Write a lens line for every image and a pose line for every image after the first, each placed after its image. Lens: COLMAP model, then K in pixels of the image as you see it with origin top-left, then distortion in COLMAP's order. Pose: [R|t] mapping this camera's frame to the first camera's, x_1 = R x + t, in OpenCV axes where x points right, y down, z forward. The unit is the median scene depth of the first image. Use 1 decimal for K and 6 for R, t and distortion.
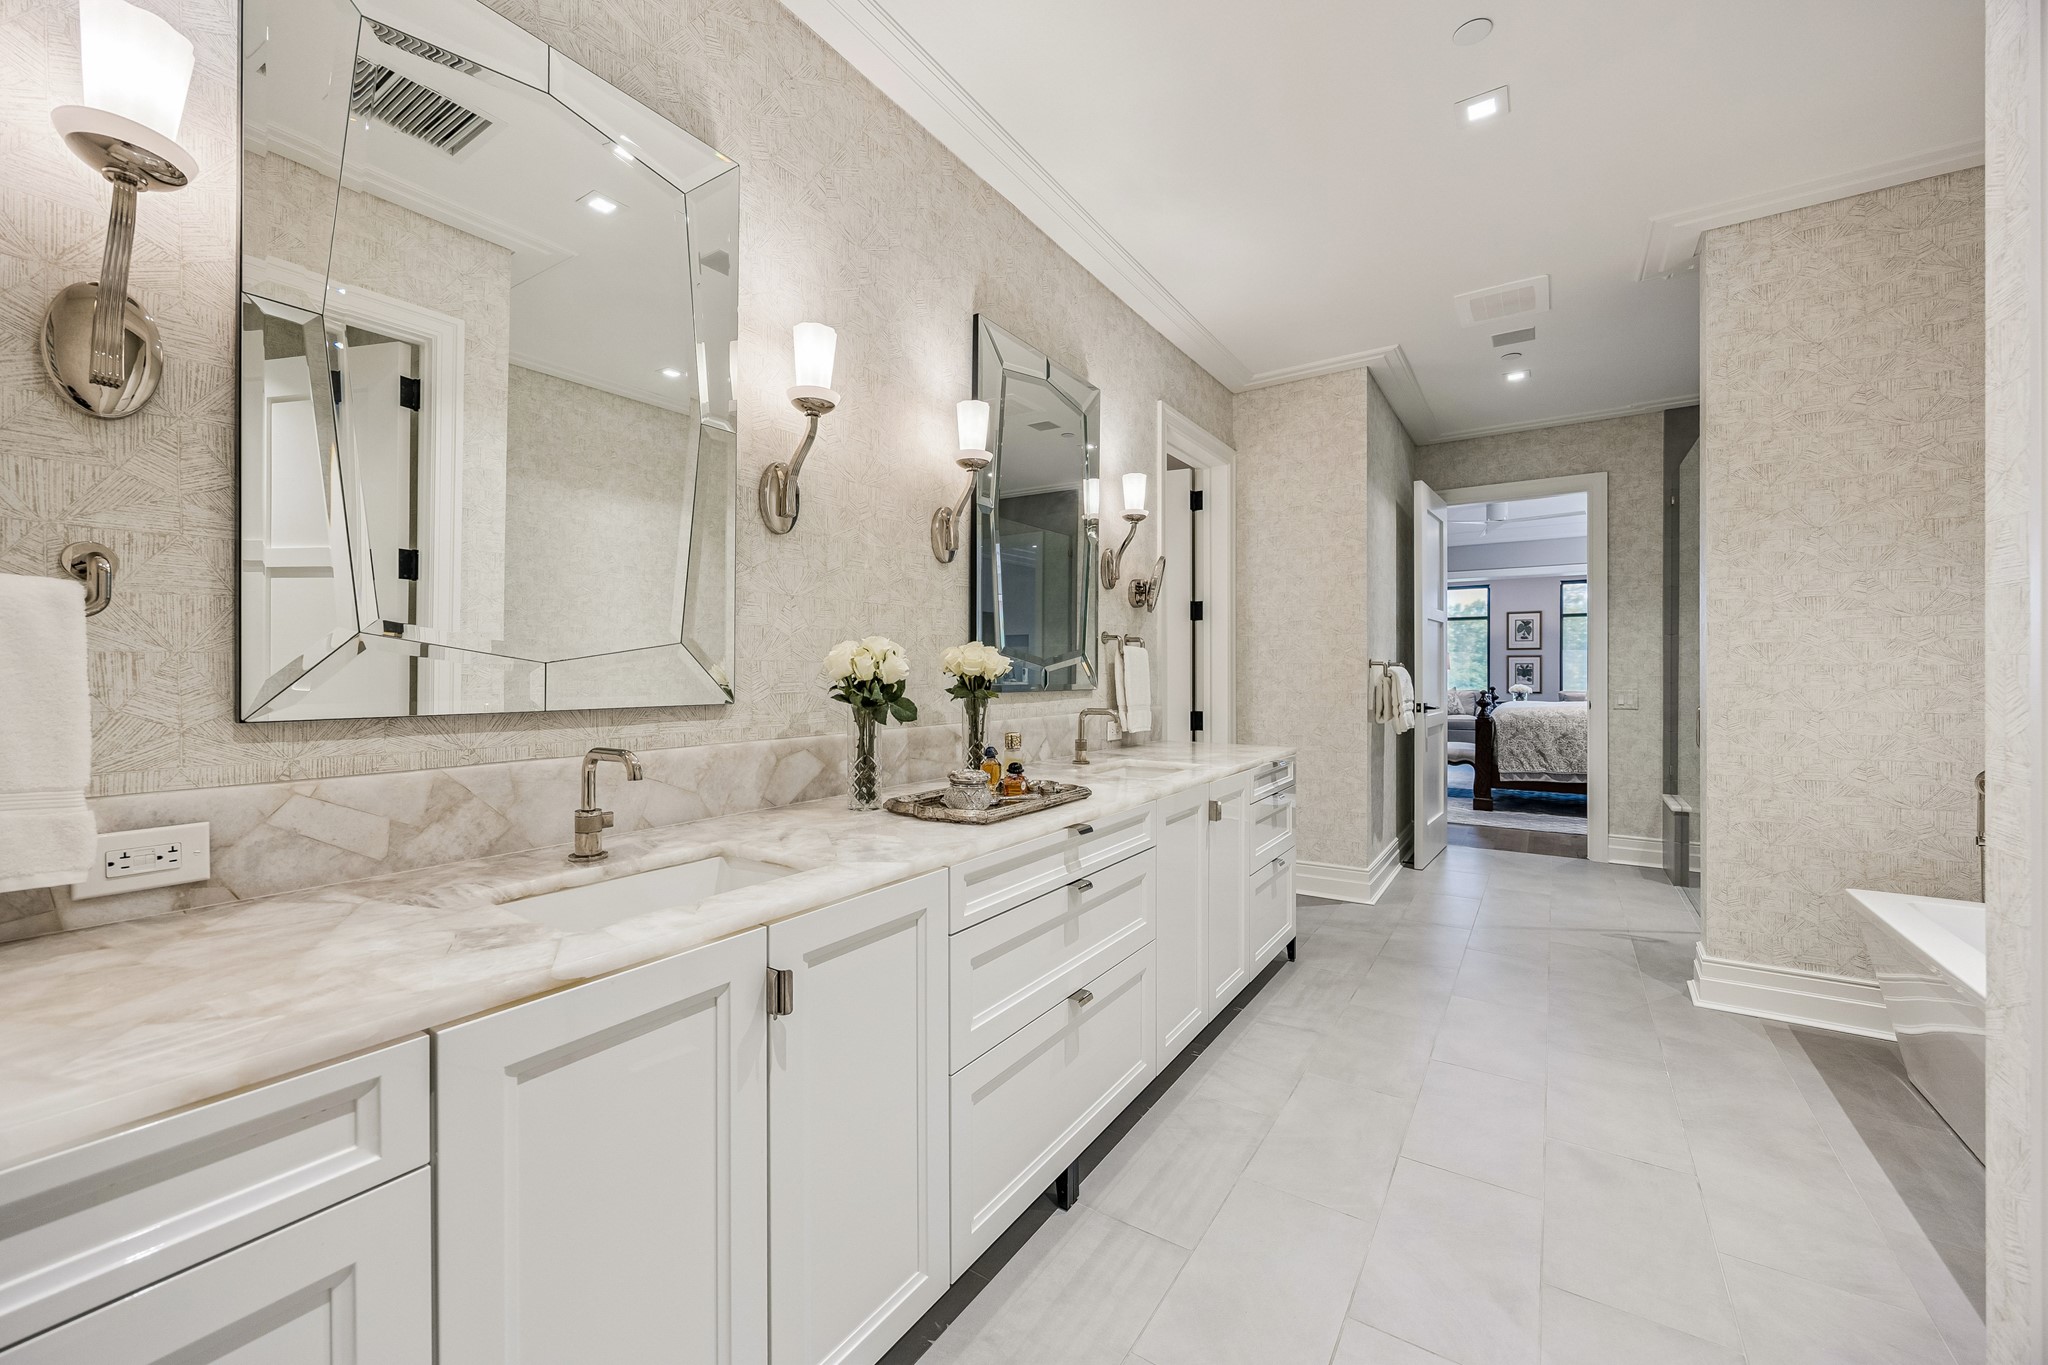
lens RADIAL K [[812.6, 0, 1009.9], [0, 812.6, 669.3], [0, 0, 1]] dist [-0.002907, -0.001494]
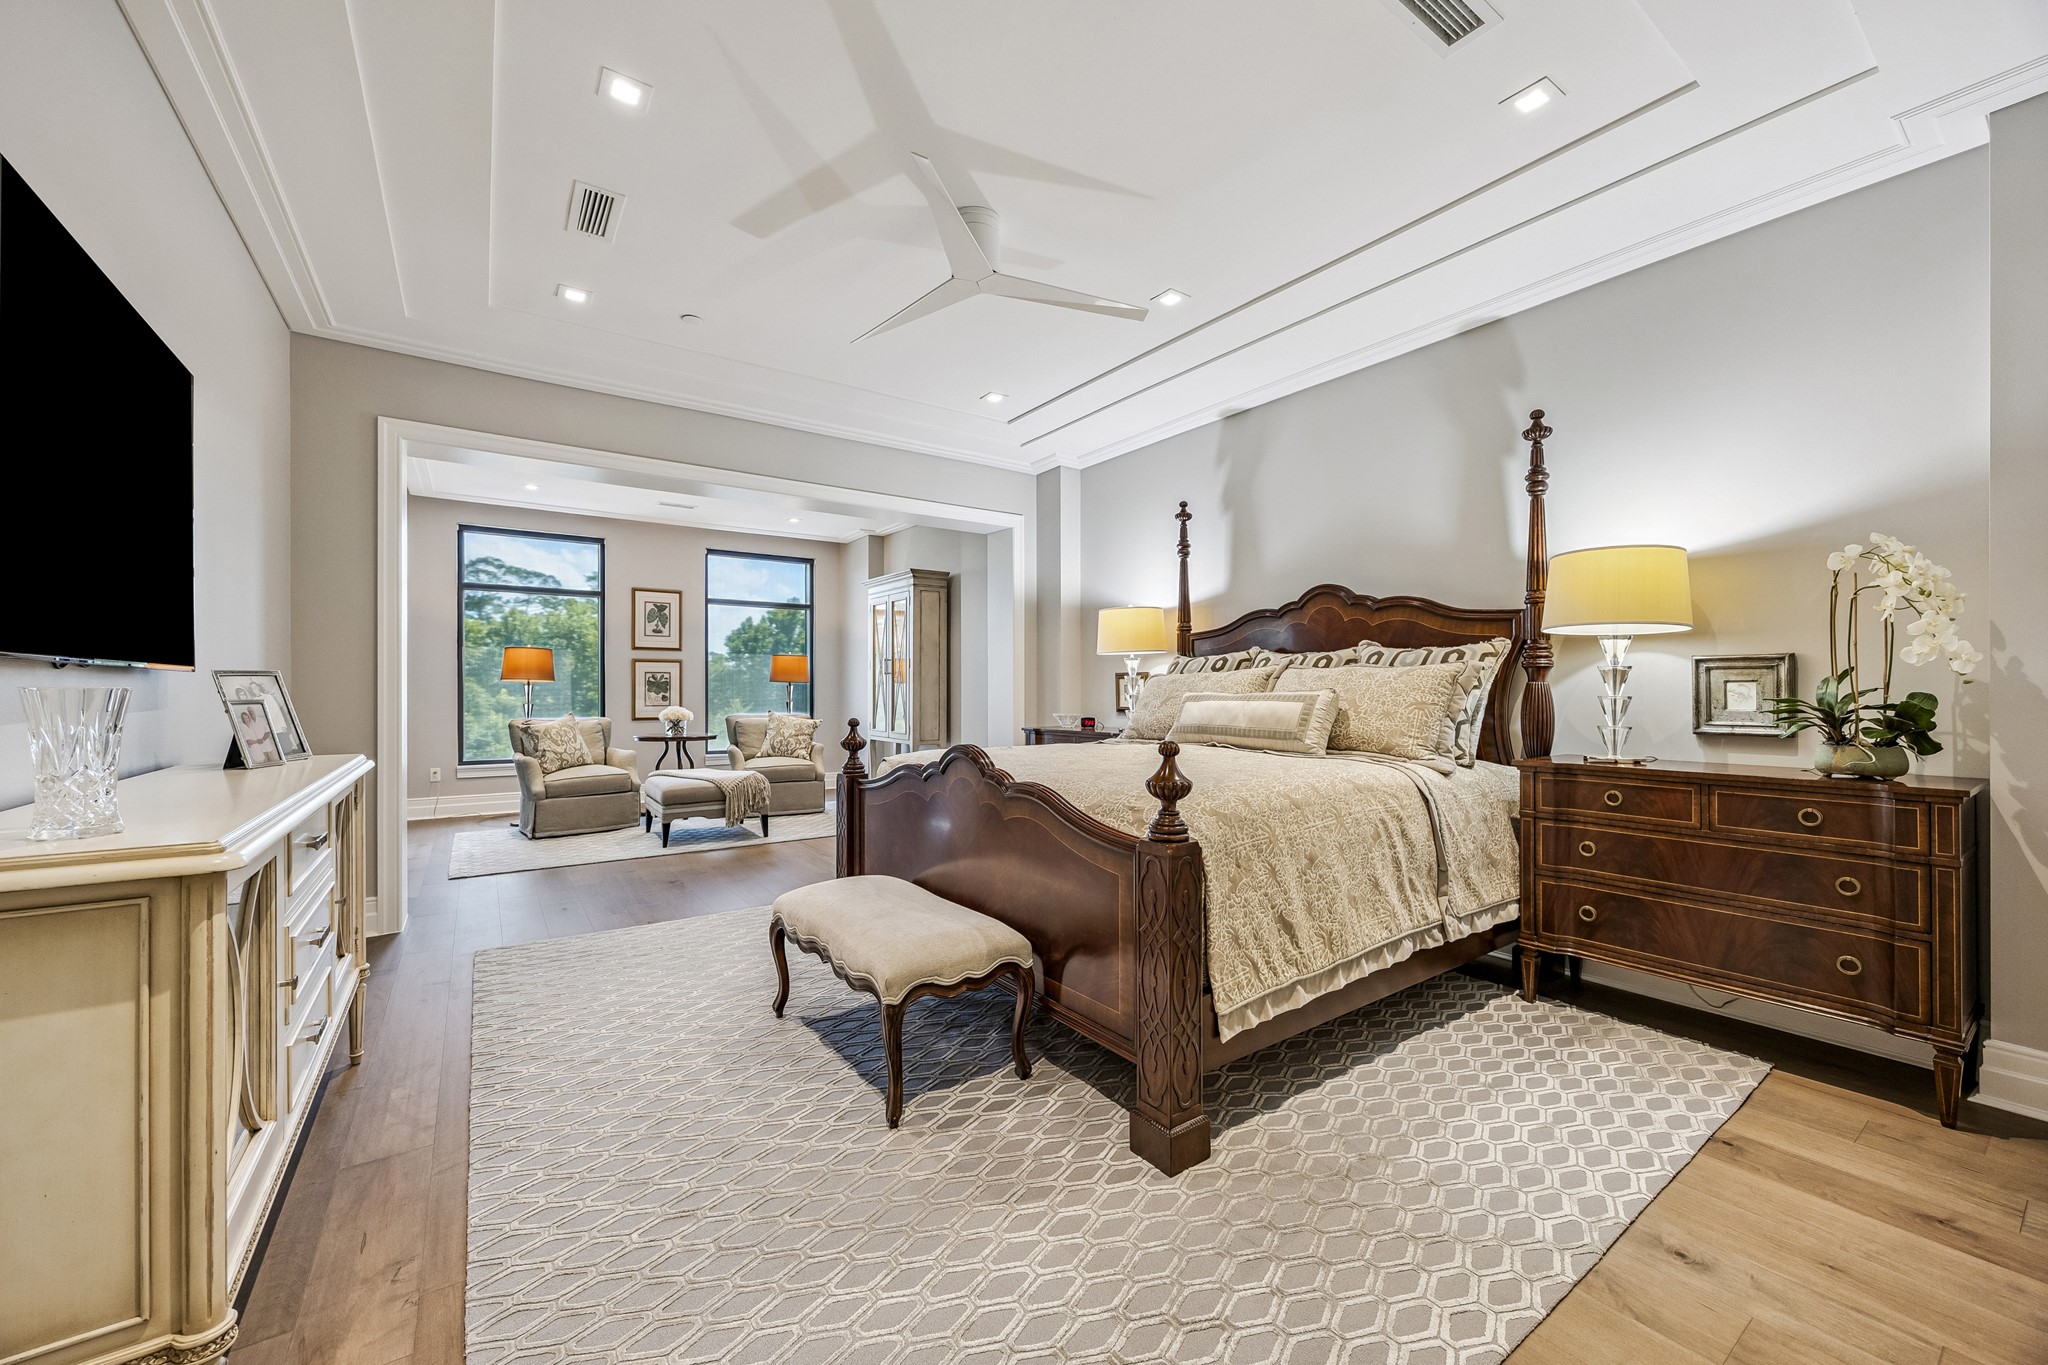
lens RADIAL K [[812.6, 0, 1010.1], [0, 812.6, 680.0], [0, 0, 1]] dist [-0.002907, -0.001494]
pose [[0.379555, 0.003891, 0.925161, 0.393576], [0.002327, 0.999984, -0.005160, 0.006613], [-0.925166, 0.004112, 0.379540, 1.268274]]
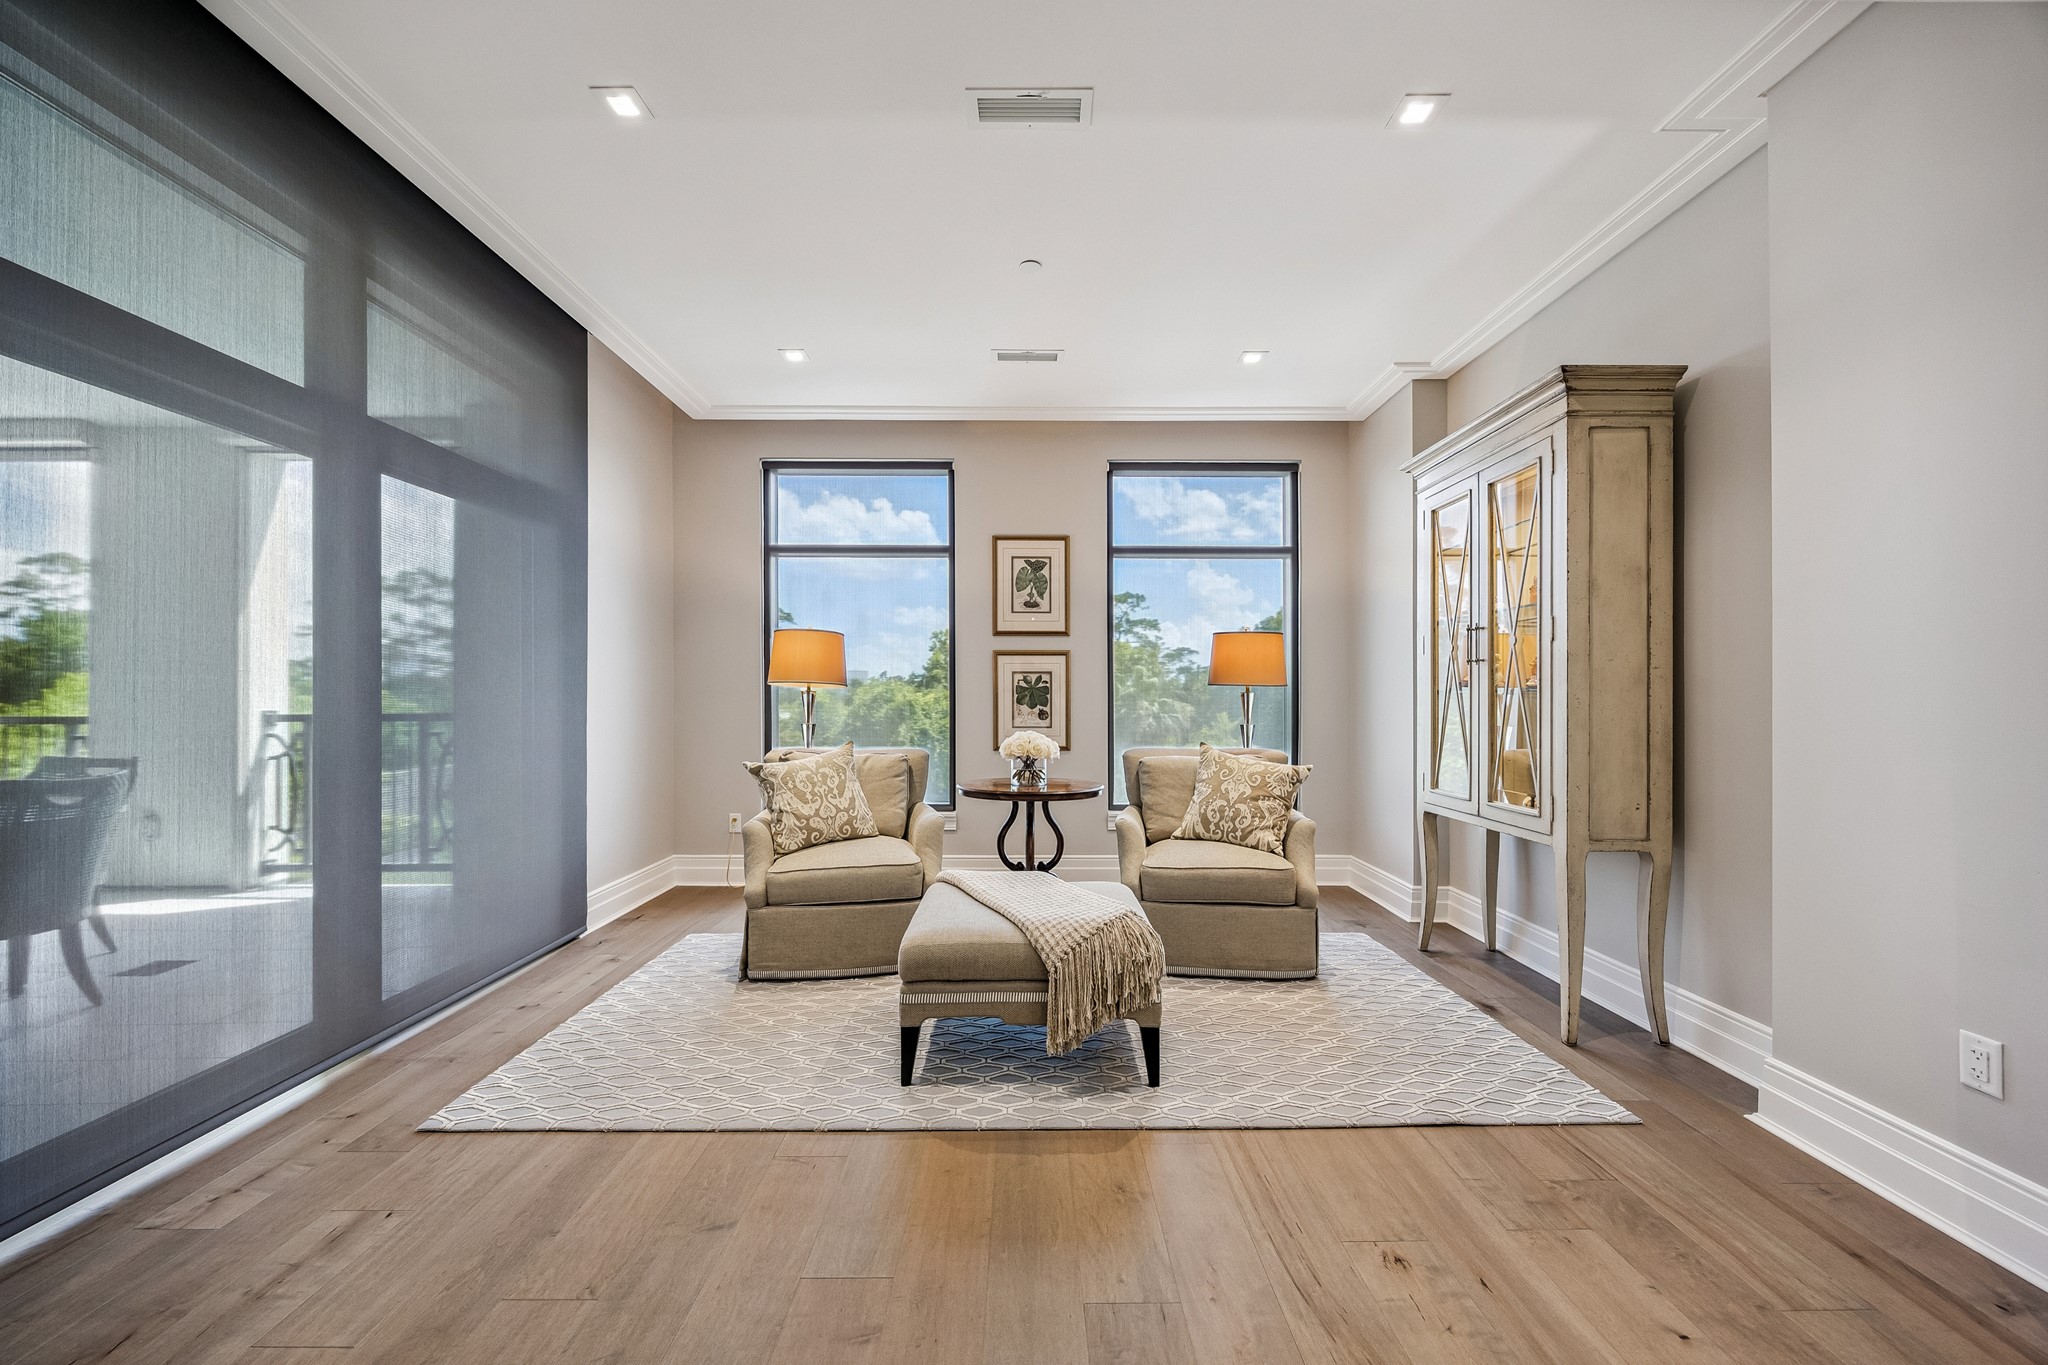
lens RADIAL K [[764.3, 0, 1022.3], [0, 764.3, 697.3], [0, 0, 1]] dist [-0.002456, 0.000062]
pose [[0.836436, -0.003666, 0.548052, 1.075134], [0.005495, 0.999983, -0.001698, 0.013122], [-0.548037, 0.004432, 0.836442, 1.741979]]
